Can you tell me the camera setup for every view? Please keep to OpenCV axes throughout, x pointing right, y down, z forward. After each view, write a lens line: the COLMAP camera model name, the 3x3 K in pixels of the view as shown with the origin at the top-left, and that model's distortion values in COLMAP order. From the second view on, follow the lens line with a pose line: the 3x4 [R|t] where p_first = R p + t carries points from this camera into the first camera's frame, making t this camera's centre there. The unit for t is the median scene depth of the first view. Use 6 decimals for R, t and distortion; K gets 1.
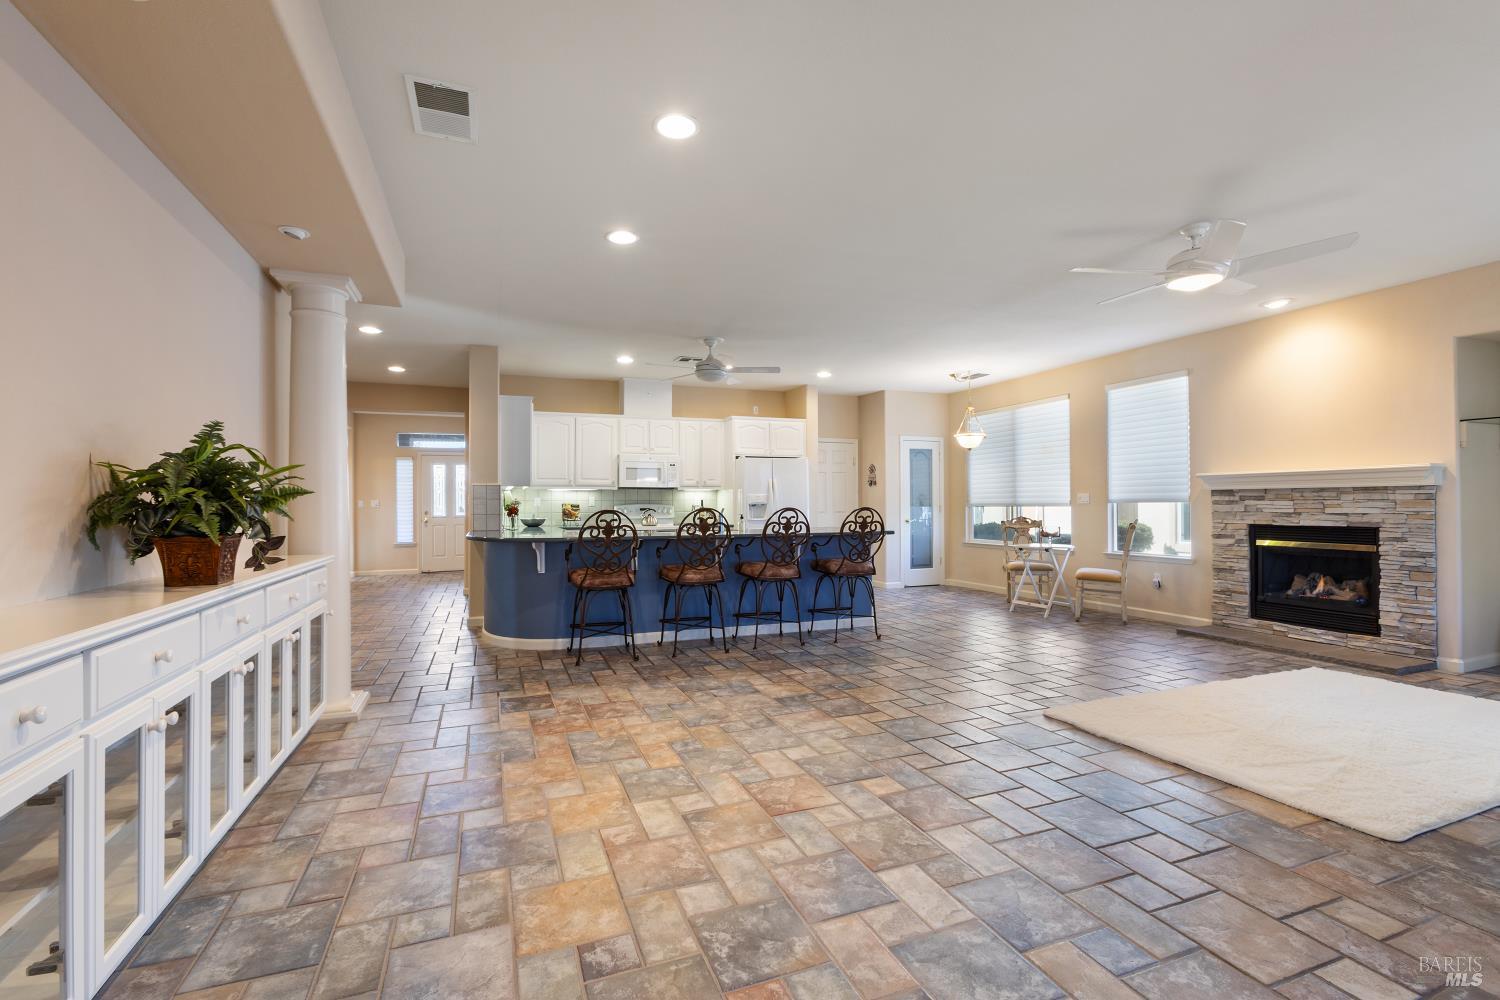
lens RADIAL K [[652.8, 0, 743.7], [0, 652.8, 503.9], [0, 0, 1]] dist [-0.001297, 0.000203]
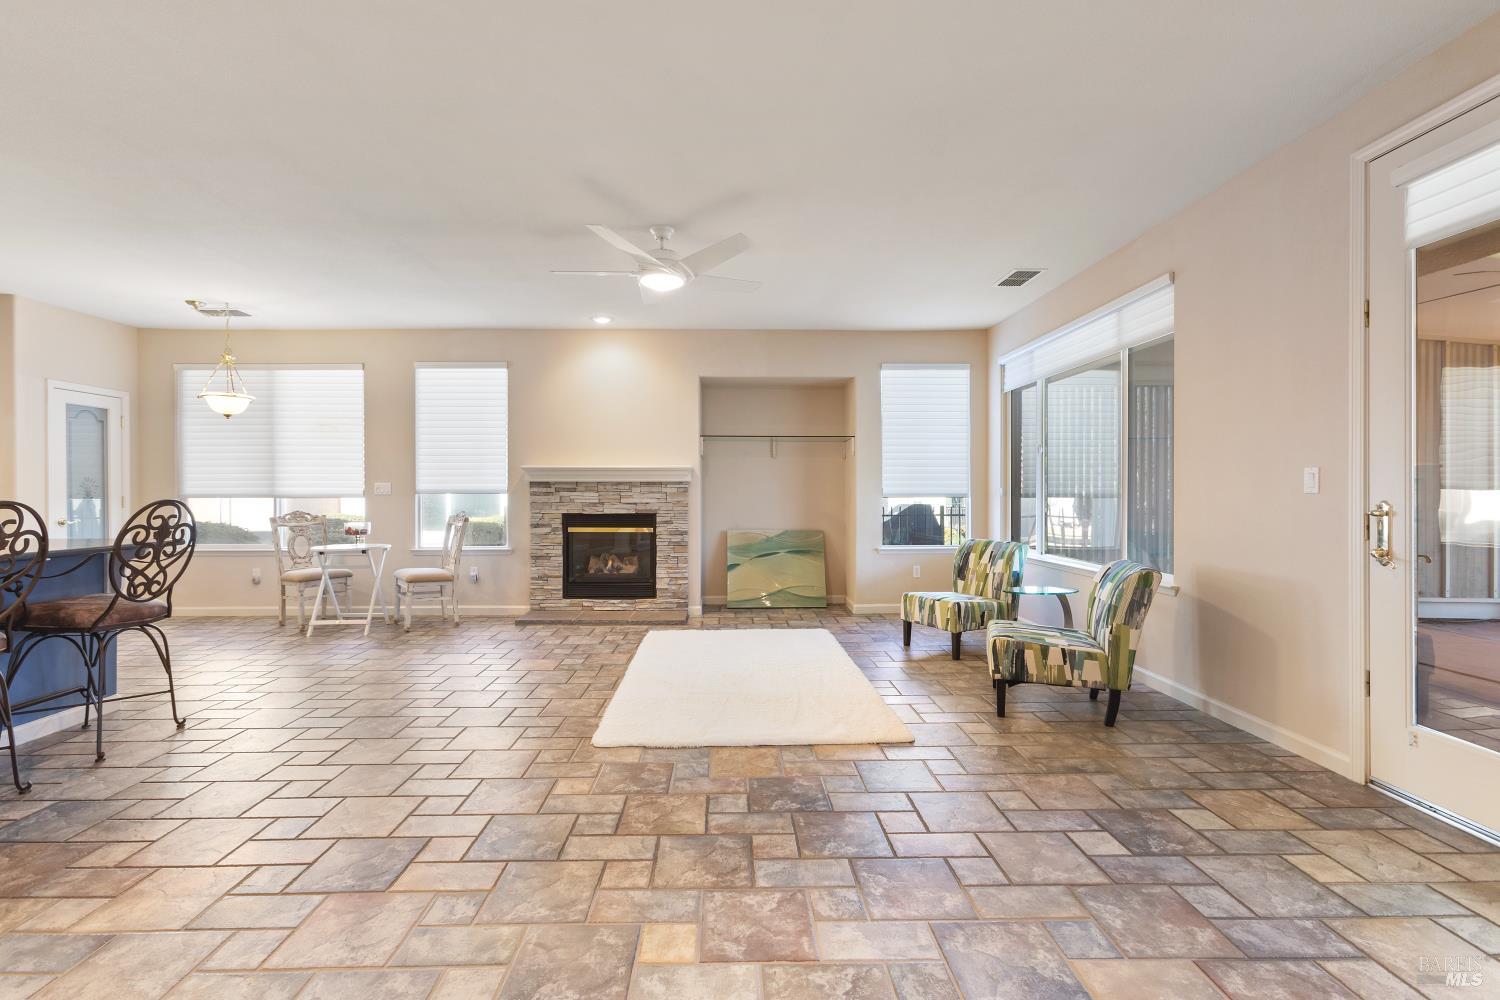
lens RADIAL K [[661.1, 0, 732.2], [0, 661.1, 497.8], [0, 0, 1]] dist [-0.011737, 0.000345]
pose [[0.346367, -0.001461, 0.938098, -0.170392], [-0.001693, 0.999996, 0.002182, 0.001614], [-0.938098, -0.002344, 0.346363, 0.345130]]
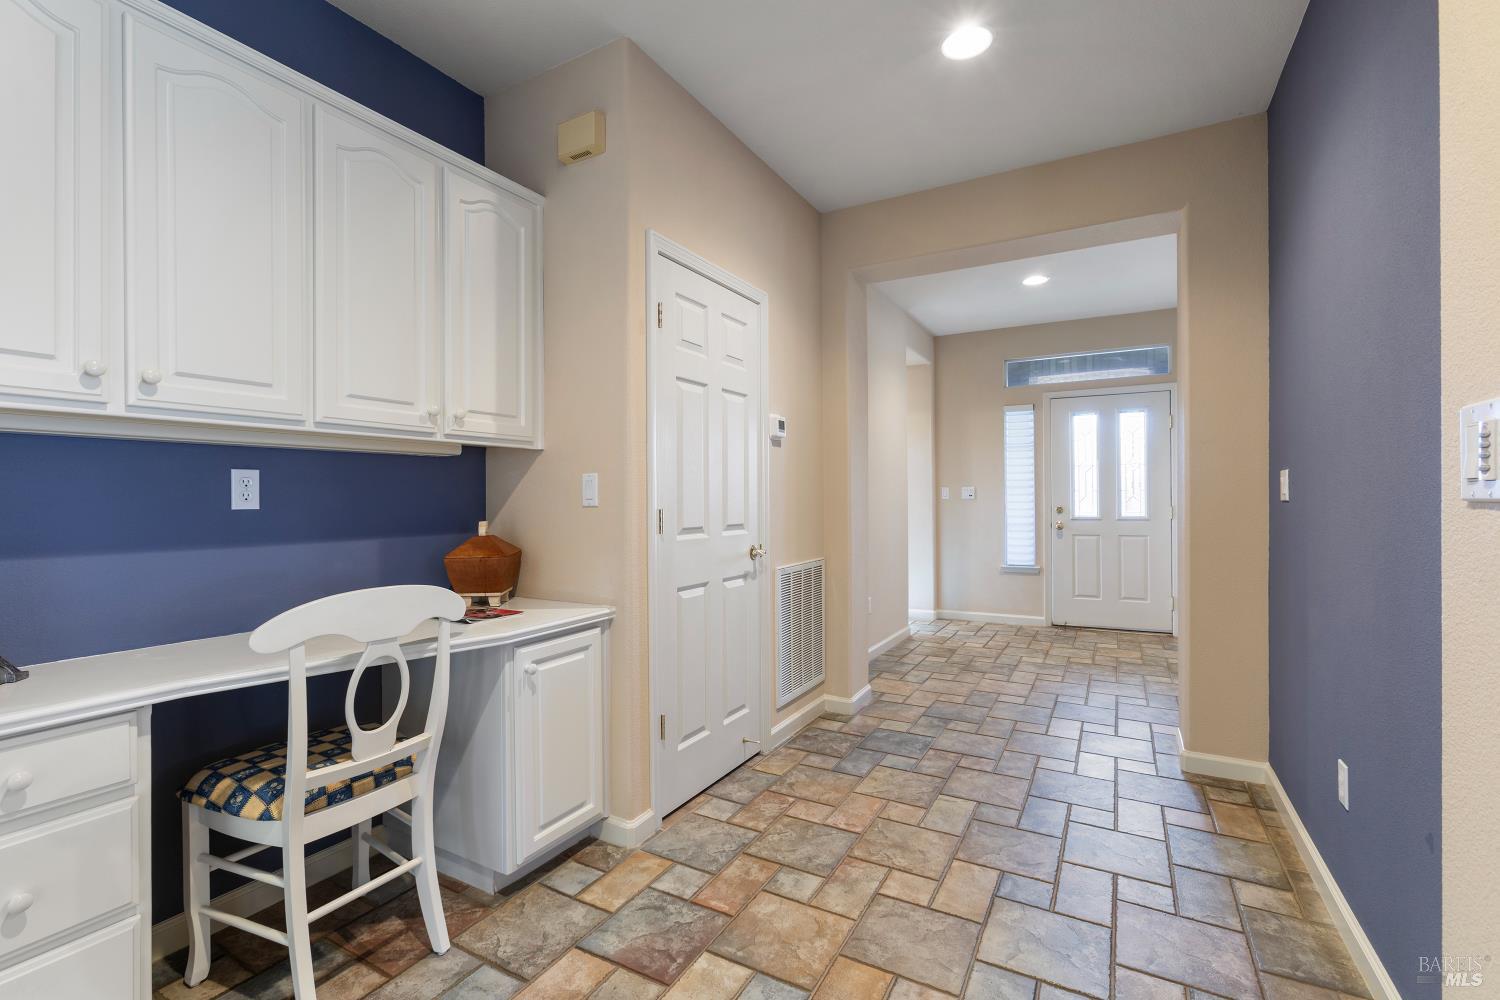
lens RADIAL K [[668.8, 0, 750.0], [0, 668.8, 500.0], [0, 0, 1]] dist [-0.001141, -0.000126]
pose [[0.644096, 0.002688, -0.764940, -0.490731], [0.002947, 0.999978, 0.005996, 0.003397], [0.764939, -0.006116, 0.644073, 0.967234]]
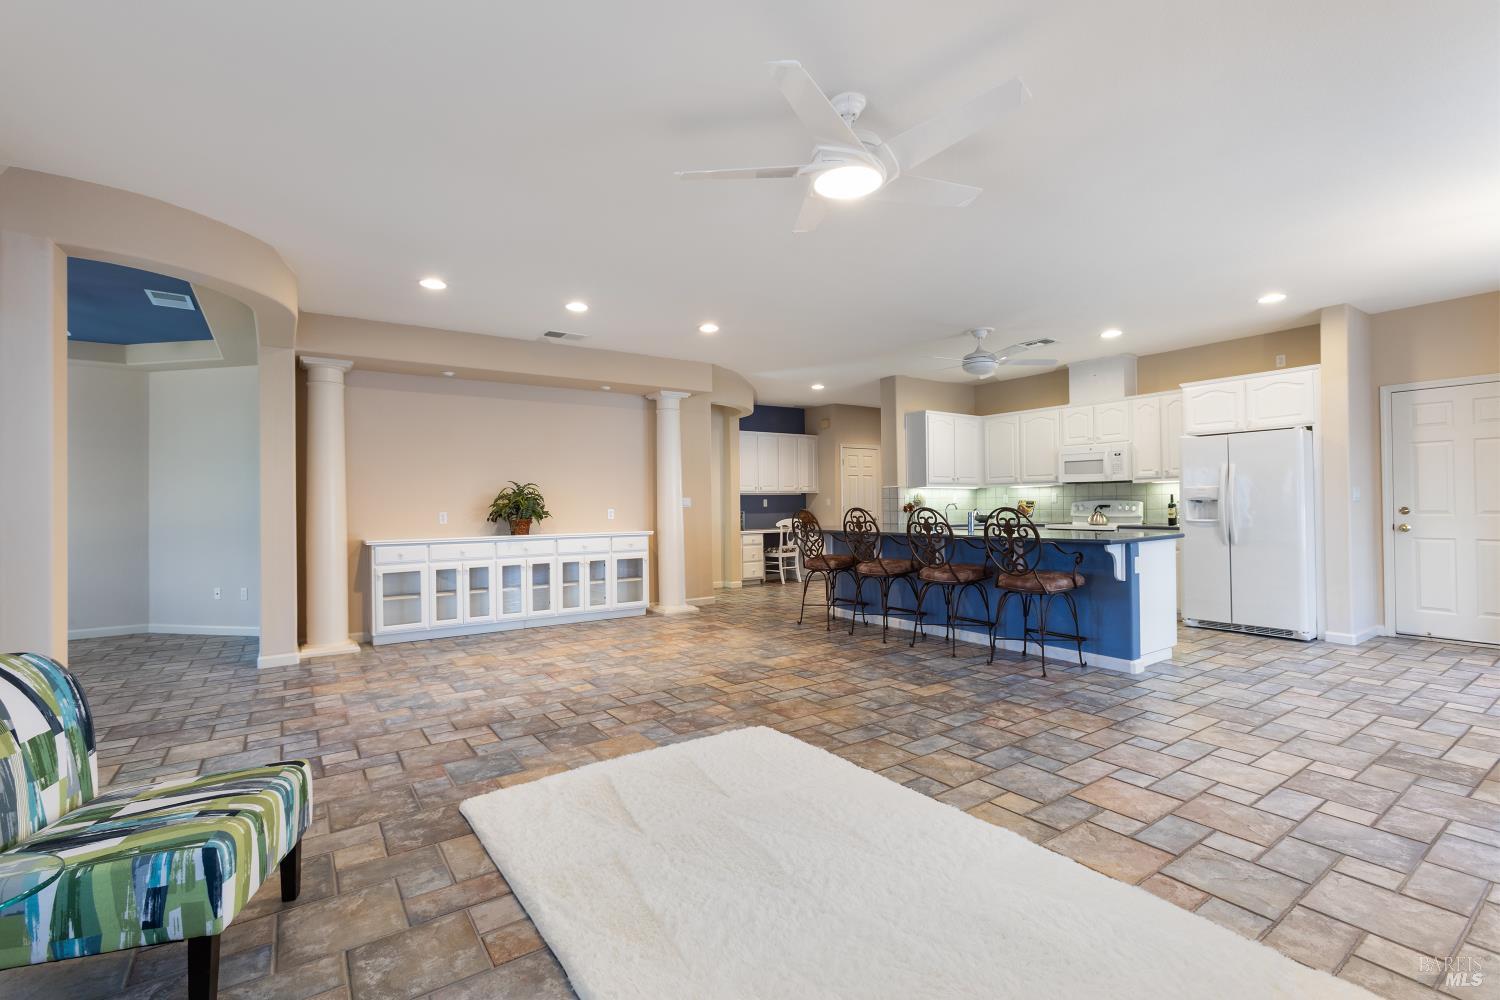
lens RADIAL K [[661.0, 0, 742.9], [0, 661.0, 487.7], [0, 0, 1]] dist [-0.001266, -0.000006]
pose [[0.241283, -0.023109, -0.970180, 0.889897], [0.013130, 0.999703, -0.020547, -0.007190], [0.970366, -0.007781, 0.241515, 0.473224]]
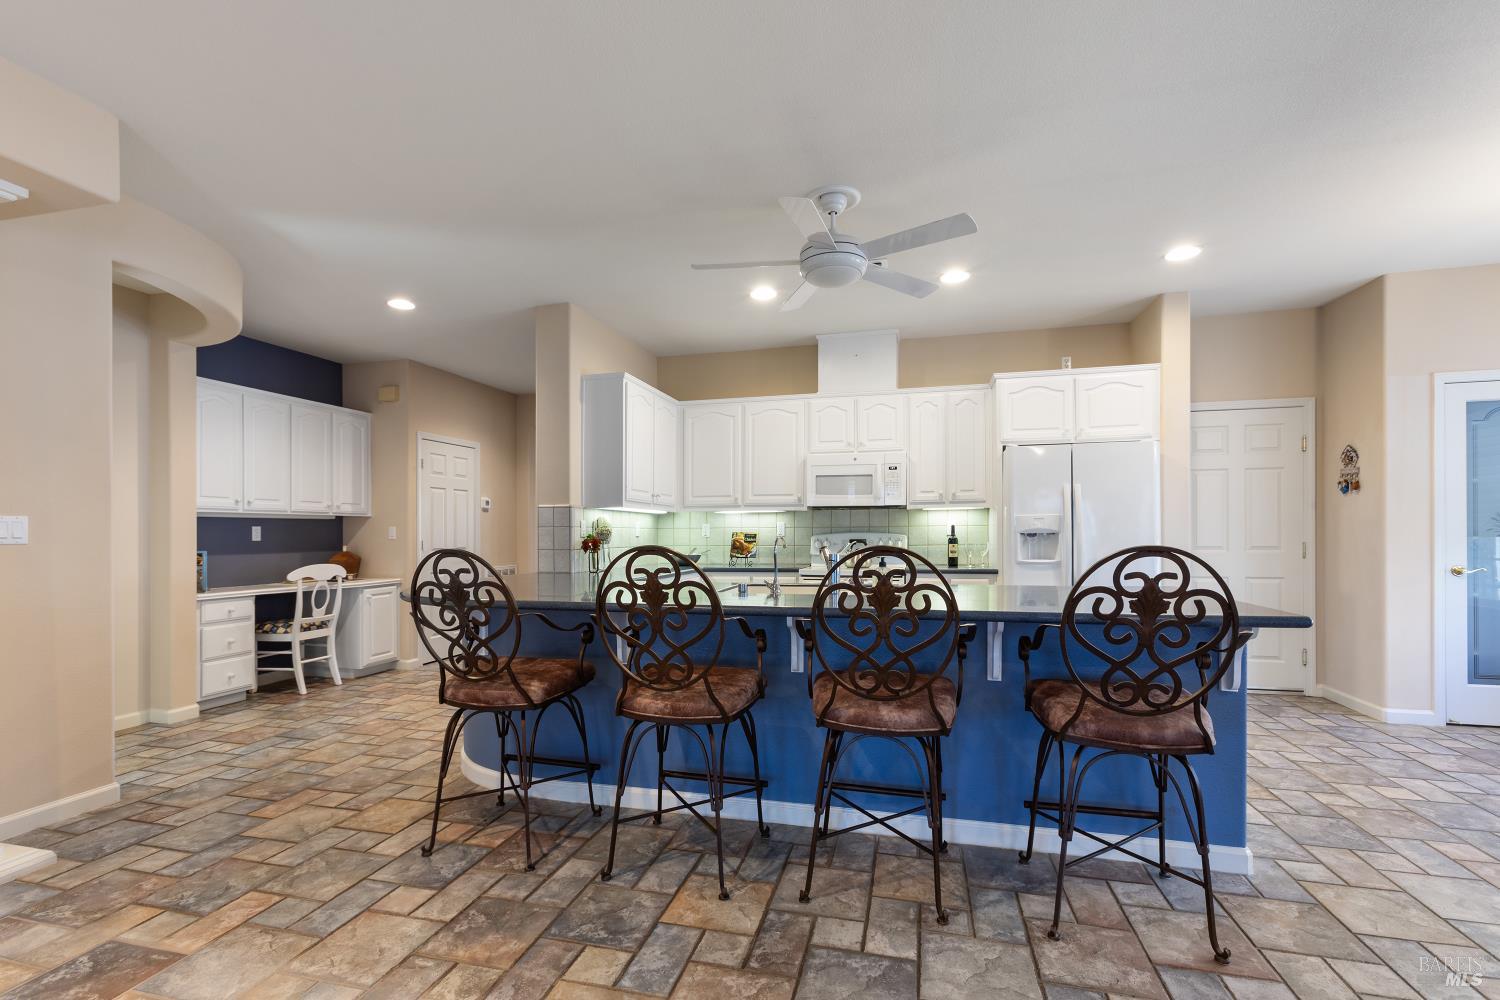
lens RADIAL K [[678.0, 0, 744.3], [0, 678.0, 531.1], [0, 0, 1]] dist [-0.002891, 0.000047]
pose [[0.813159, -0.002486, -0.582036, 0.212808], [0.002959, 0.999996, -0.000138, -0.002239], [0.582033, -0.001610, 0.813163, 0.607219]]
